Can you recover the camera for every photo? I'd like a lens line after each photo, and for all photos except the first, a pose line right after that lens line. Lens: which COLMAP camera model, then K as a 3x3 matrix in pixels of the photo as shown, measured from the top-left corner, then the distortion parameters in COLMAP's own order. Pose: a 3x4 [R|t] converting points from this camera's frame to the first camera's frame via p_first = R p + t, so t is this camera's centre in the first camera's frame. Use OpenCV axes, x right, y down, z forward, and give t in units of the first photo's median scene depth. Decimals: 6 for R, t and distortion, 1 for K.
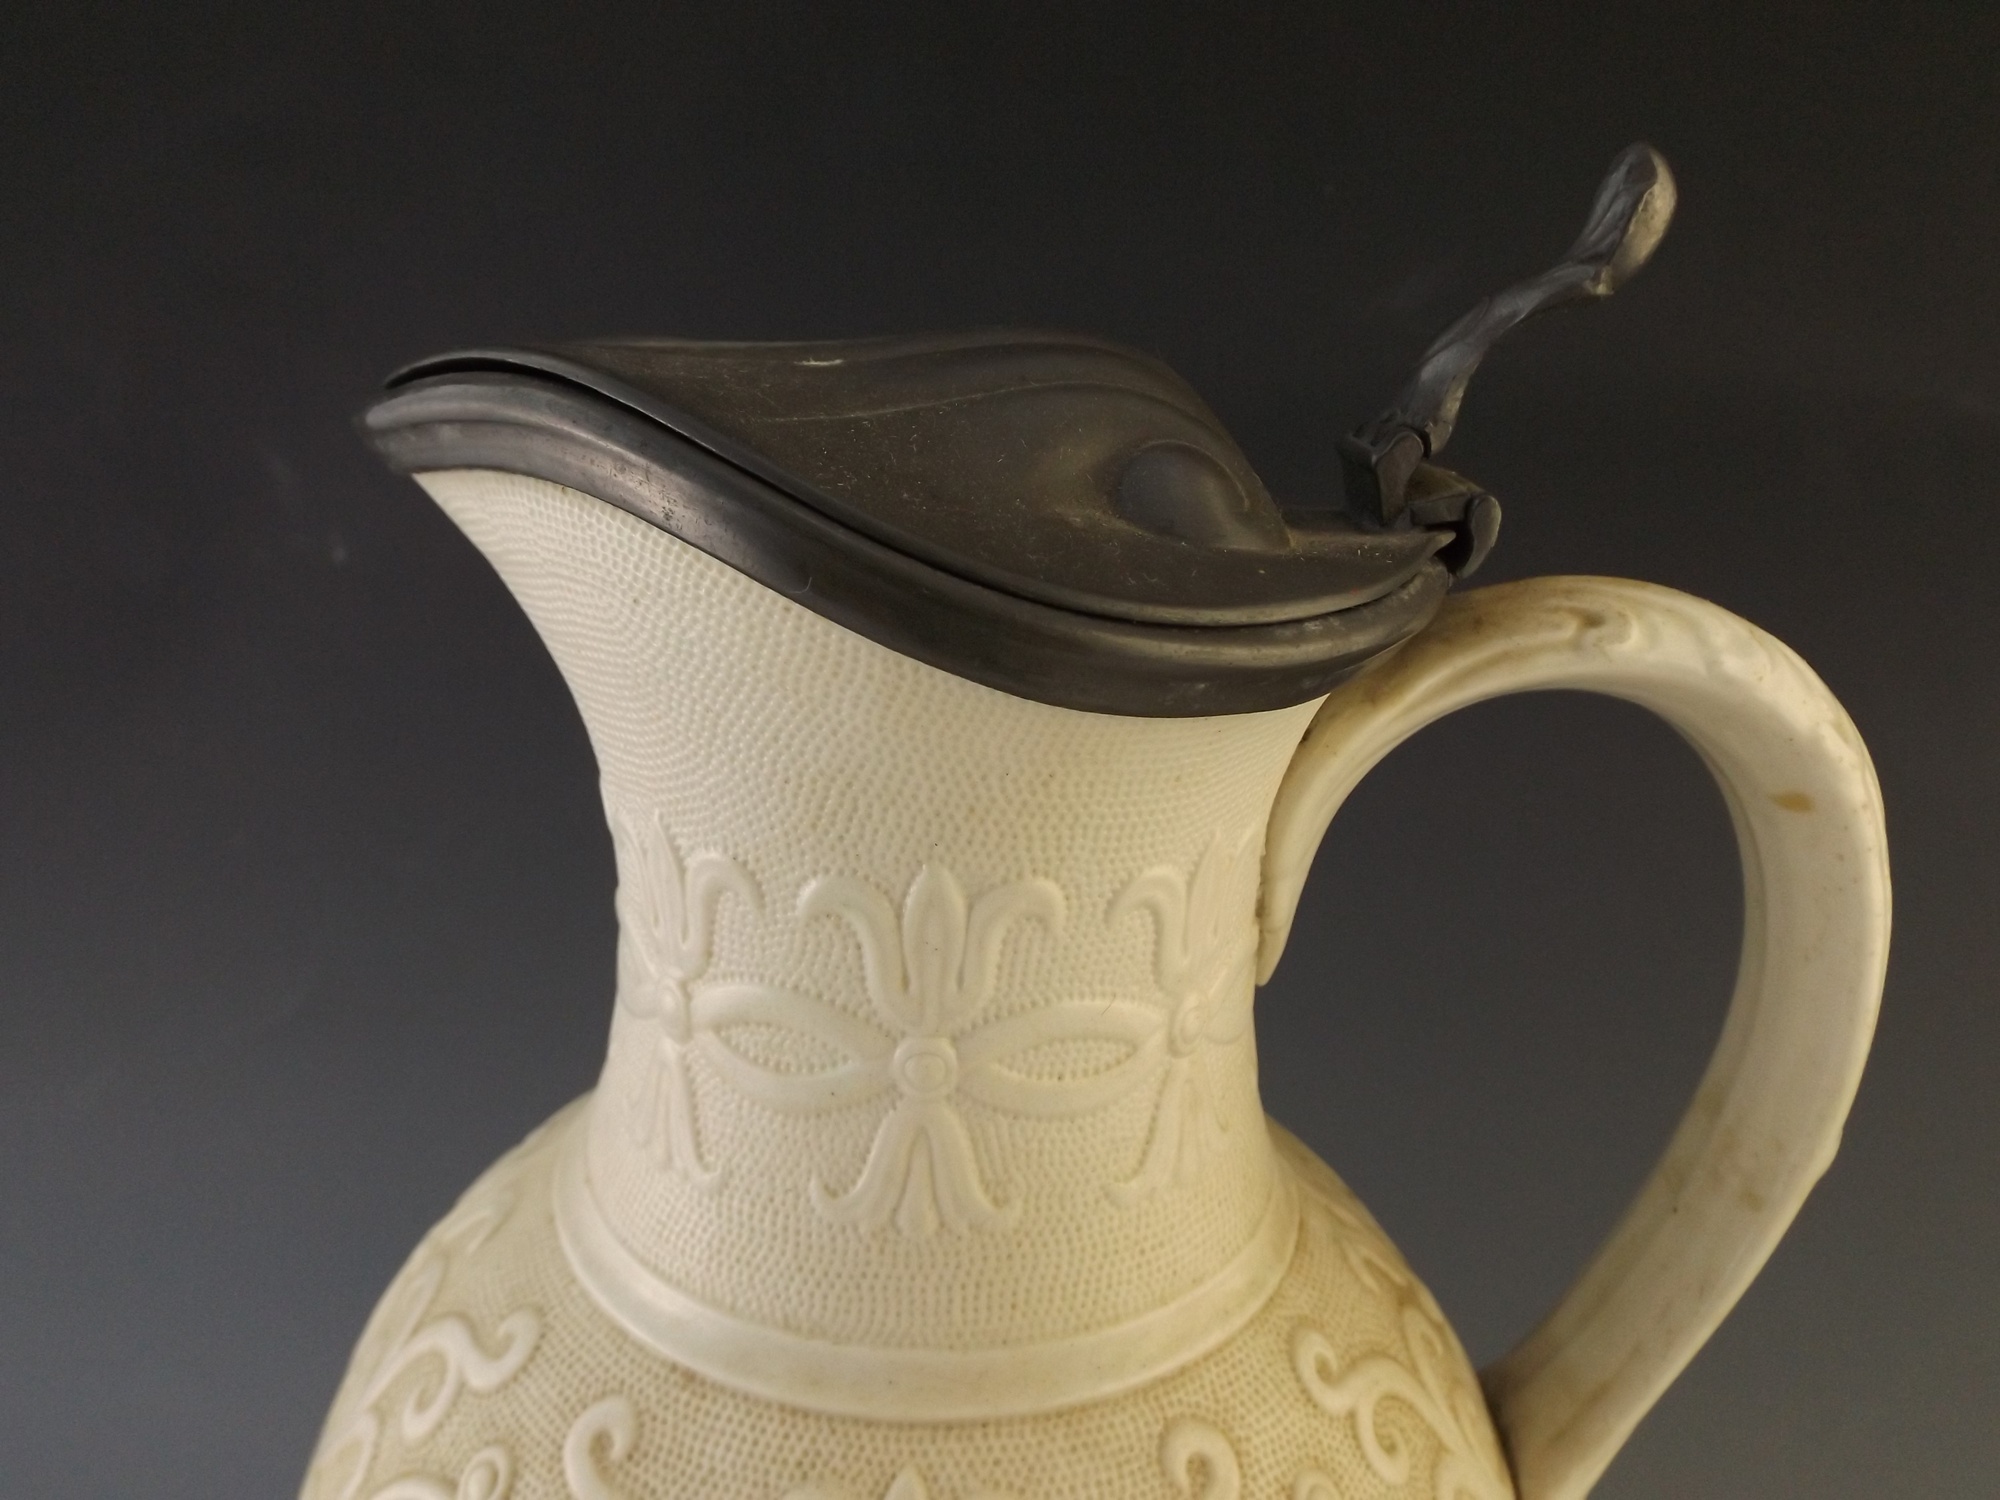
lens RADIAL K [[1417.3, 0, 993.6], [0, 1417.3, 765.5], [0, 0, 1]] dist [0.010748, -0.011424]
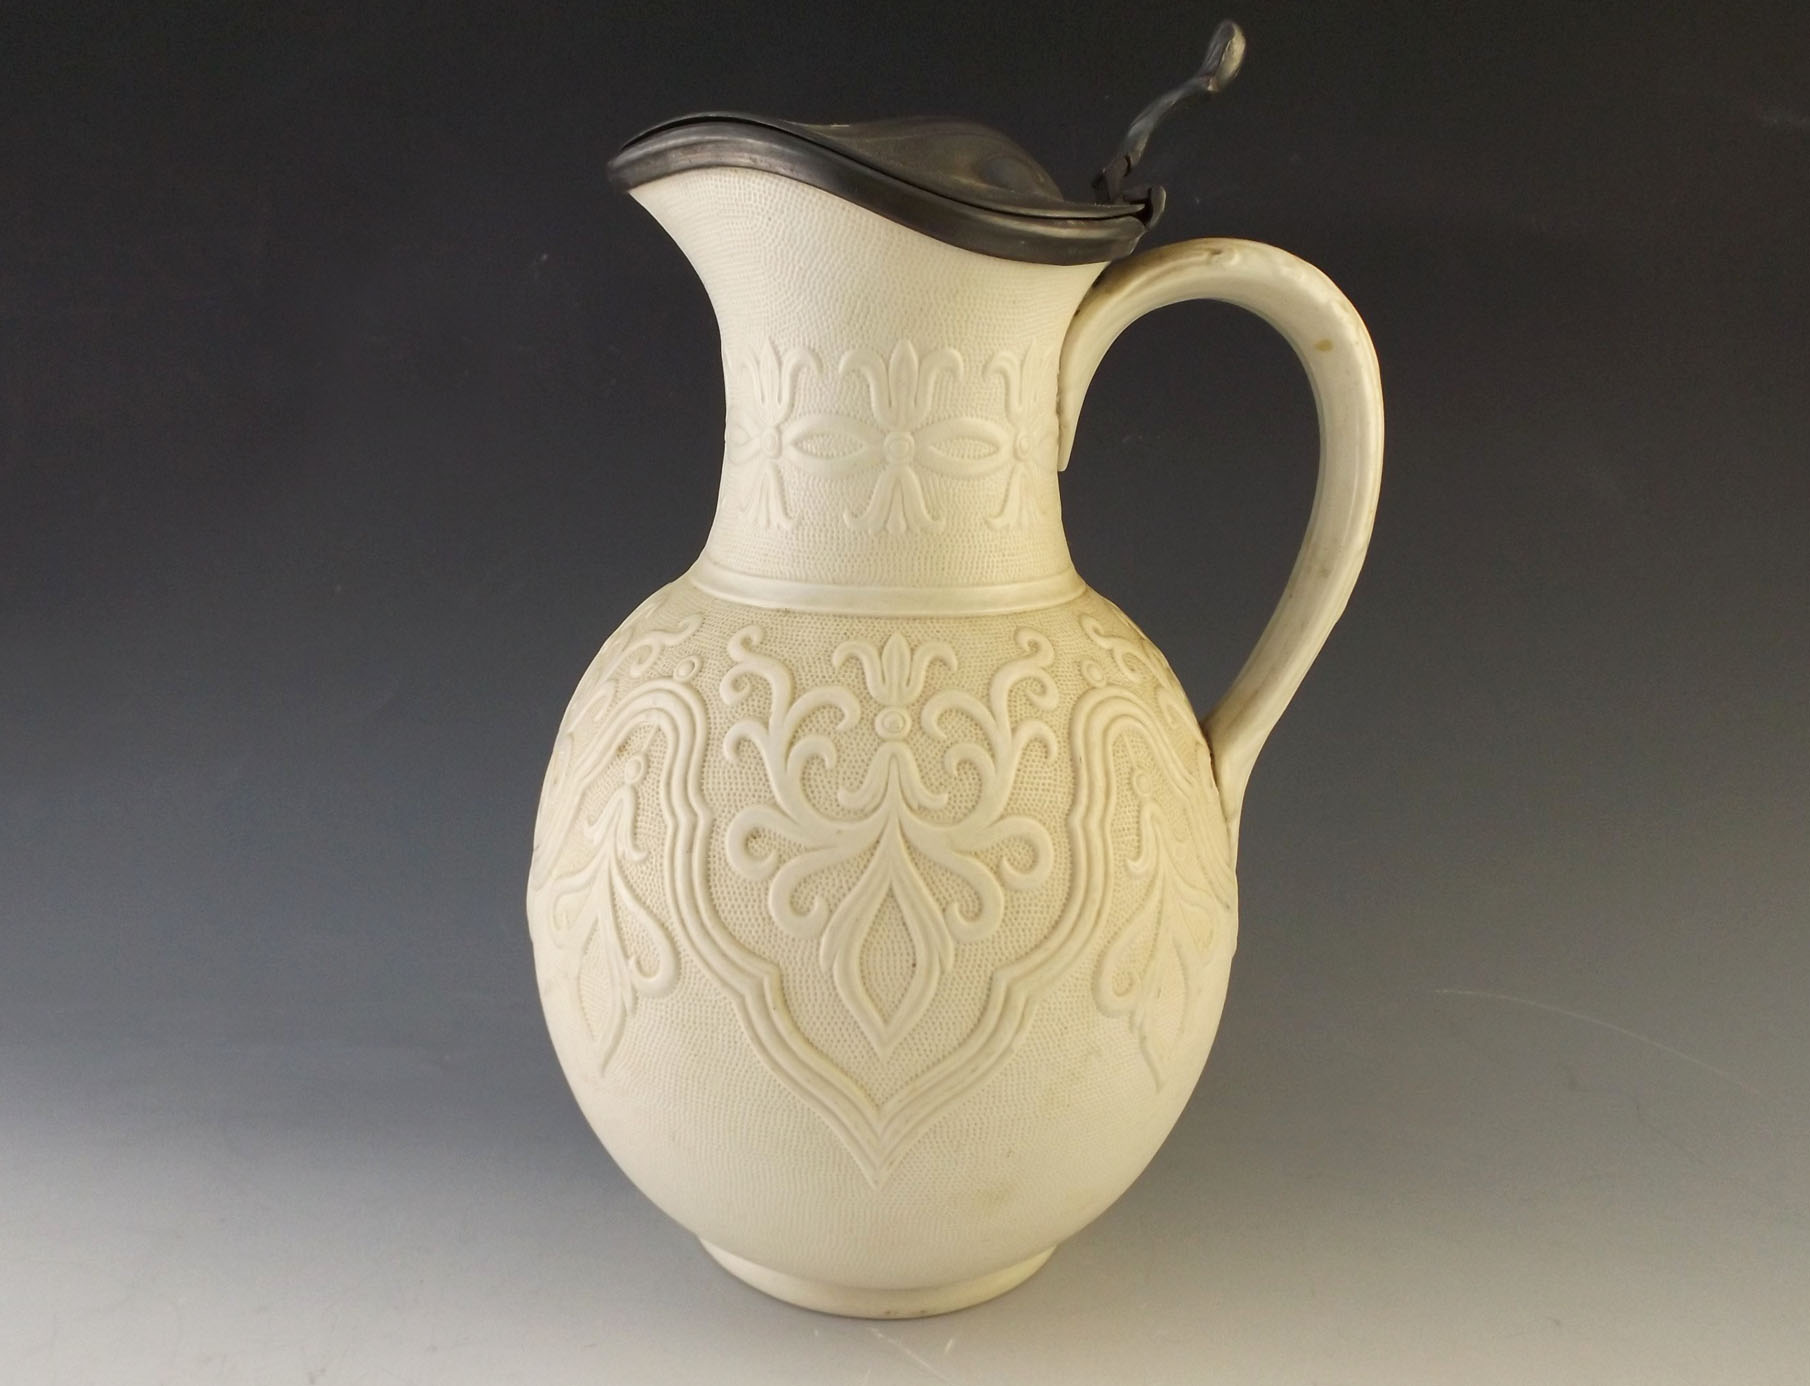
lens RADIAL K [[1351.6, 0, 856.7], [0, 1351.6, 669.2], [0, 0, 1]] dist [0.003374, -0.002938]
pose [[0.999650, -0.025235, 0.007893, -0.131002], [0.025528, 0.998891, -0.039567, 0.598559], [-0.006886, 0.039755, 0.999186, -0.970744]]
